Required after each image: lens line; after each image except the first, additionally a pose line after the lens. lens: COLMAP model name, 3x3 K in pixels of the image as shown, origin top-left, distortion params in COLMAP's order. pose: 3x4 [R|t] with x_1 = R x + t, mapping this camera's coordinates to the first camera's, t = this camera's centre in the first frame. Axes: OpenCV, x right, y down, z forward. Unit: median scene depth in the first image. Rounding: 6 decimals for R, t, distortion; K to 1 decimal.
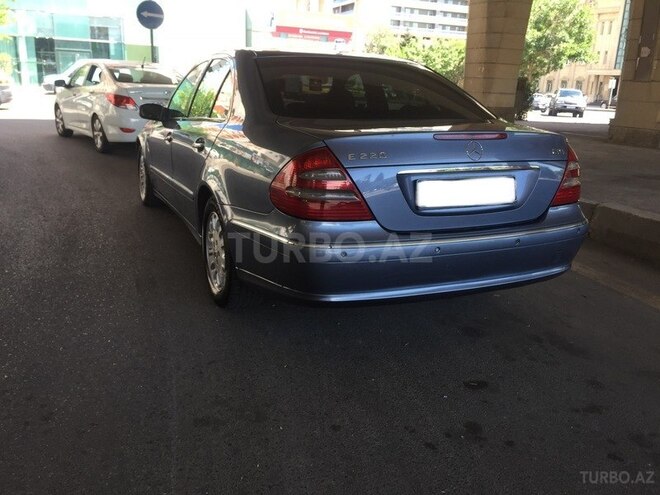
lens RADIAL K [[566.8, 0, 333.4], [0, 566.8, 240.0], [0, 0, 1]] dist [0.071099, -0.121607]
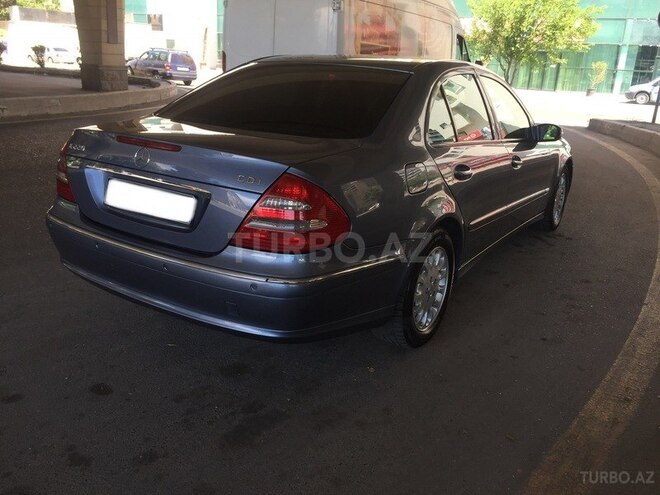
lens RADIAL K [[562.1, 0, 334.0], [0, 562.1, 241.9], [0, 0, 1]] dist [0.079974, -0.124004]
pose [[0.533787, 0.240169, -0.810796, 0.660905], [-0.247242, 0.961247, 0.121963, -0.117265], [0.808667, 0.135361, 0.572482, 0.395820]]
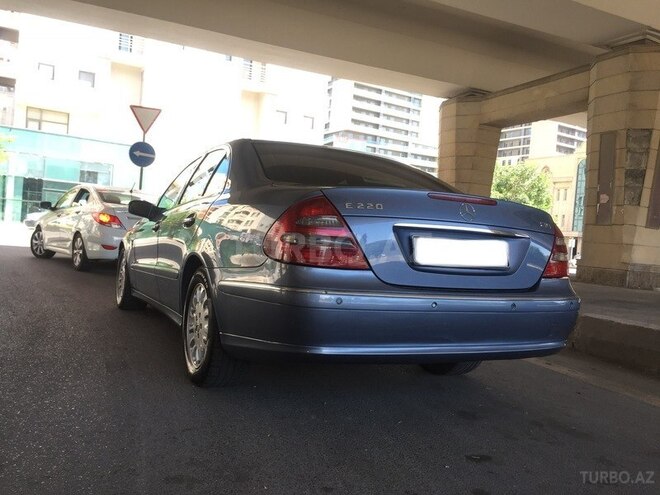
lens RADIAL K [[562.1, 0, 334.0], [0, 562.1, 241.9], [0, 0, 1]] dist [0.079974, -0.124004]
pose [[0.998390, 0.035774, 0.044014, -0.017897], [-0.023320, 0.966289, -0.256403, 0.086487], [-0.051703, 0.254964, 0.965567, 0.026610]]
